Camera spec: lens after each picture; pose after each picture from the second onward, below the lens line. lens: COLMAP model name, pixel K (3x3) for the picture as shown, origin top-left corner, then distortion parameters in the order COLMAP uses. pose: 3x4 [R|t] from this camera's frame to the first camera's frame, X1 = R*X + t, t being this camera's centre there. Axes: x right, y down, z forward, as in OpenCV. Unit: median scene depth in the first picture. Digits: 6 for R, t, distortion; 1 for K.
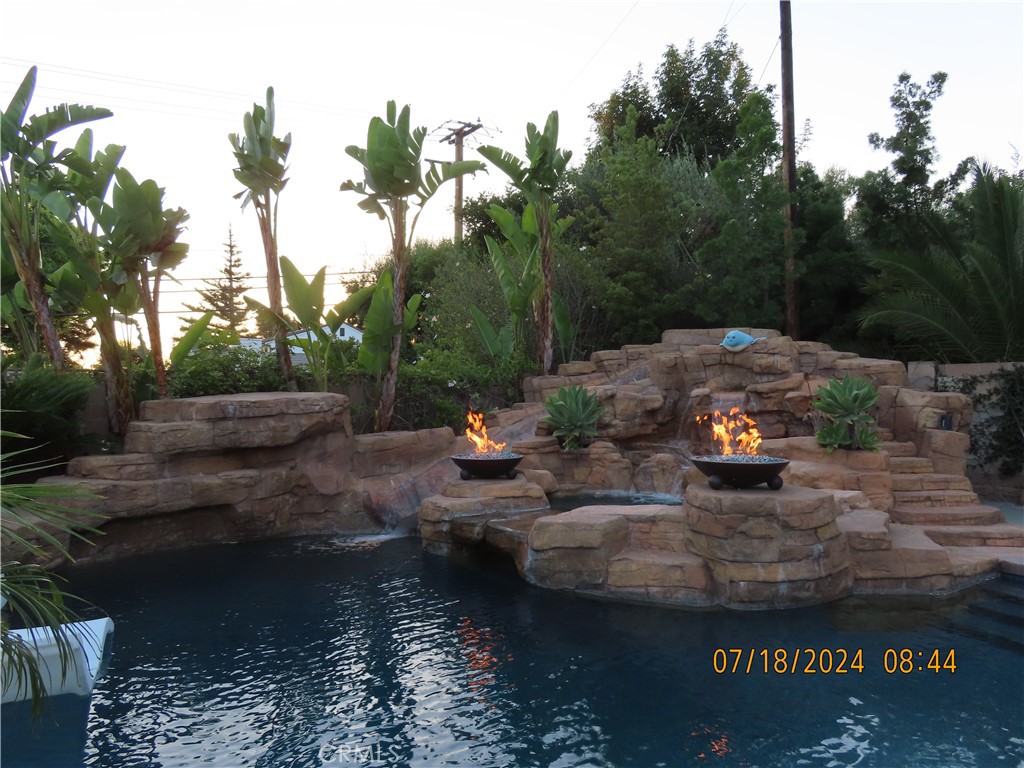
lens RADIAL K [[737.8, 0, 512.0], [0, 737.8, 384.0], [0, 0, 1]] dist [-0.002386, 0.000152]
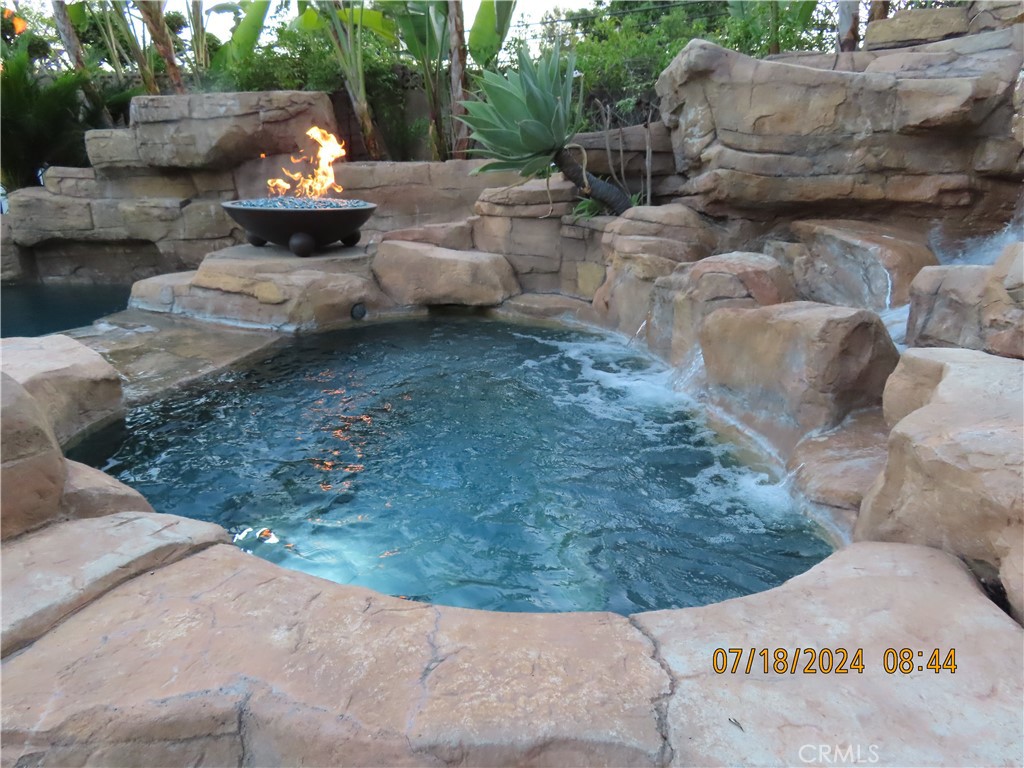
lens RADIAL K [[737.8, 0, 512.0], [0, 737.8, 384.0], [0, 0, 1]] dist [-0.002386, 0.000152]
pose [[0.576163, 0.262729, -0.773957, 0.469956], [-0.015248, 0.950218, 0.311212, 0.058391], [0.817192, -0.167507, 0.551487, 0.845546]]
